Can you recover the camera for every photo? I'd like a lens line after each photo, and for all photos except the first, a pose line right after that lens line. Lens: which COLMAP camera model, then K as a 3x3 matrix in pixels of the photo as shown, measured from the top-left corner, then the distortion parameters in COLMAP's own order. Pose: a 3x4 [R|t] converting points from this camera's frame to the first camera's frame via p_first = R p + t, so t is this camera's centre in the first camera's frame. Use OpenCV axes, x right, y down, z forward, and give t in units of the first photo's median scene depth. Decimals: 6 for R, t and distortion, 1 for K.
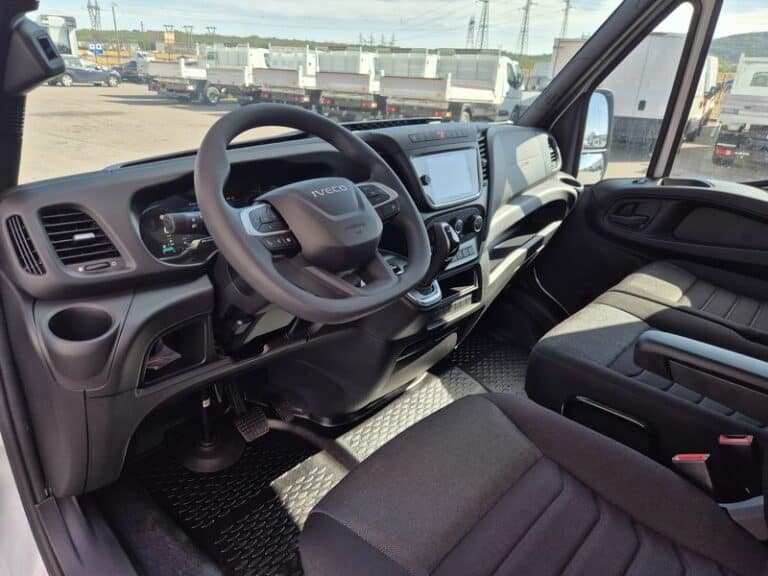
lens RADIAL K [[514.6, 0, 379.8], [0, 514.6, 296.2], [0, 0, 1]] dist [0.053759, -0.036362]
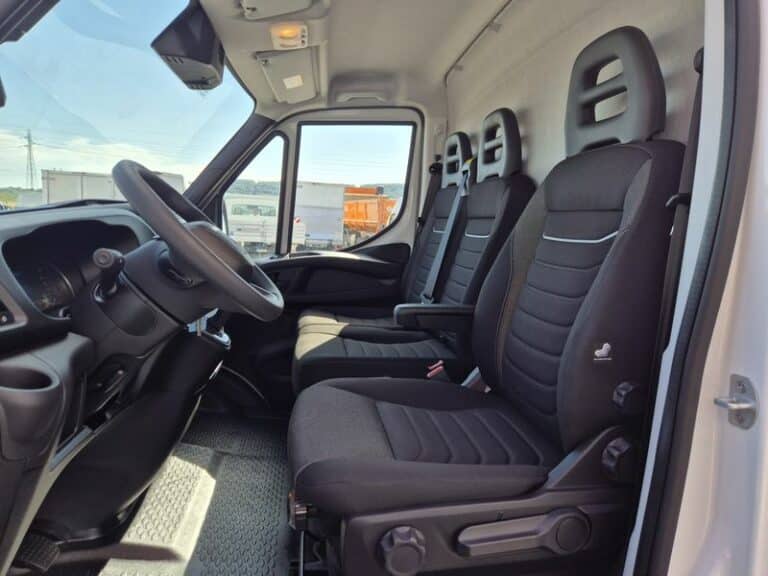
lens RADIAL K [[514.6, 0, 383.1], [0, 514.6, 285.5], [0, 0, 1]] dist [0.053759, -0.036362]
pose [[0.620186, -0.106723, 0.777161, -0.388664], [0.301536, 0.947021, -0.110581, 0.084450], [-0.724186, 0.302923, 0.619510, -0.009136]]
